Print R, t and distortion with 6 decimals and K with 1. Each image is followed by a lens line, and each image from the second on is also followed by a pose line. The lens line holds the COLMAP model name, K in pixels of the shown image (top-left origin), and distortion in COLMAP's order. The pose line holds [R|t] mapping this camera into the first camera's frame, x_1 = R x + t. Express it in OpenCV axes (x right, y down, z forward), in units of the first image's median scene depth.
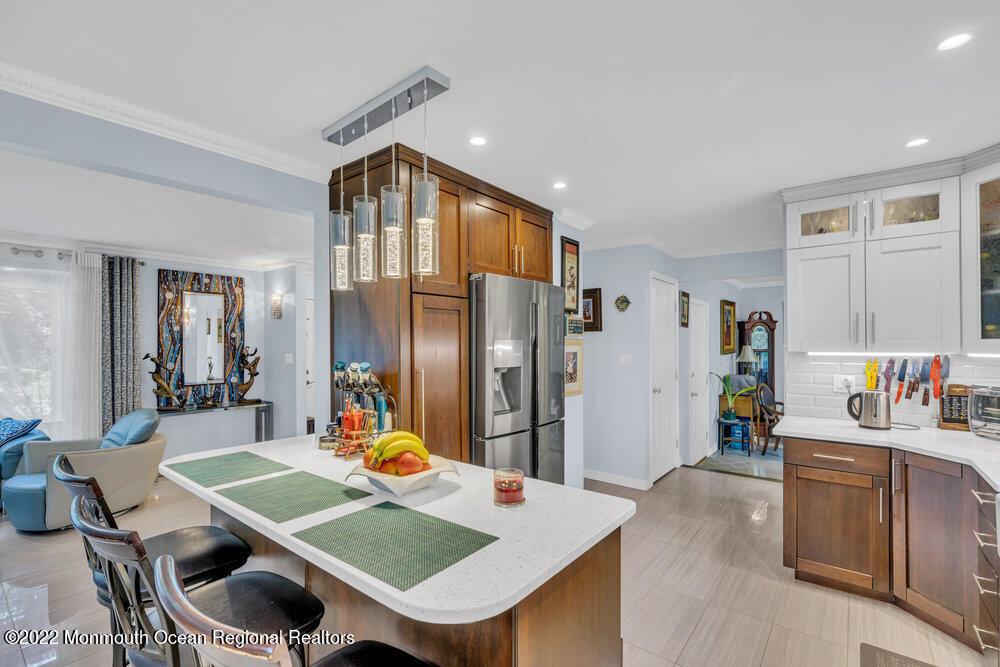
lens RADIAL K [[453.3, 0, 494.9], [0, 453.3, 338.9], [0, 0, 1]] dist [-0.013101, 0.004374]
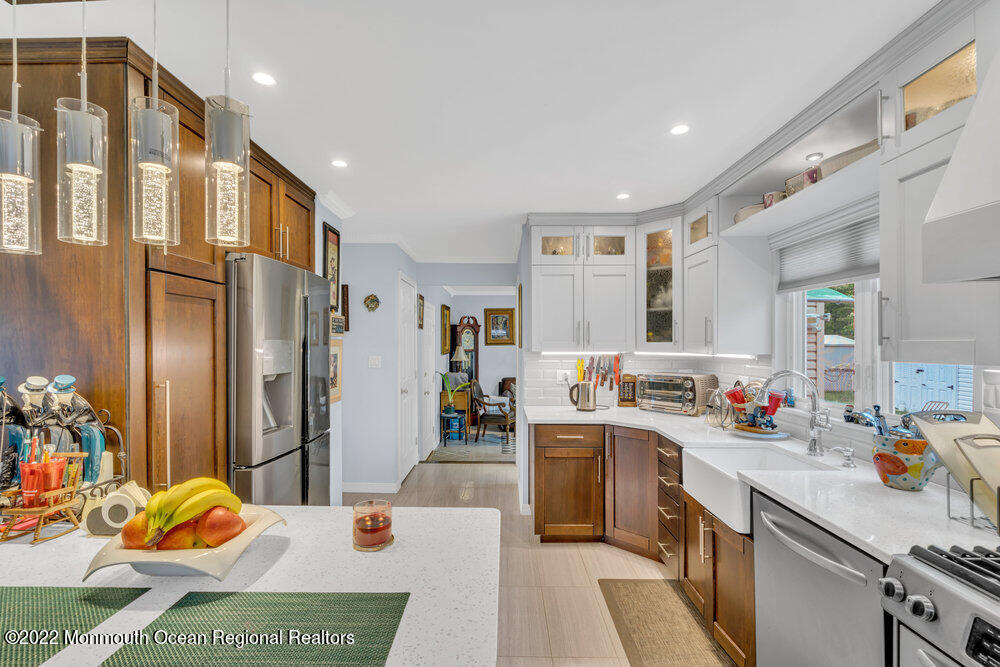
lens RADIAL K [[453.3, 0, 498.7], [0, 453.3, 341.5], [0, 0, 1]] dist [-0.013101, 0.004374]
pose [[0.789424, 0.005709, 0.613821, -0.162701], [-0.008264, 0.999965, 0.001328, 0.000509], [-0.613792, -0.006121, 0.789444, 0.133111]]
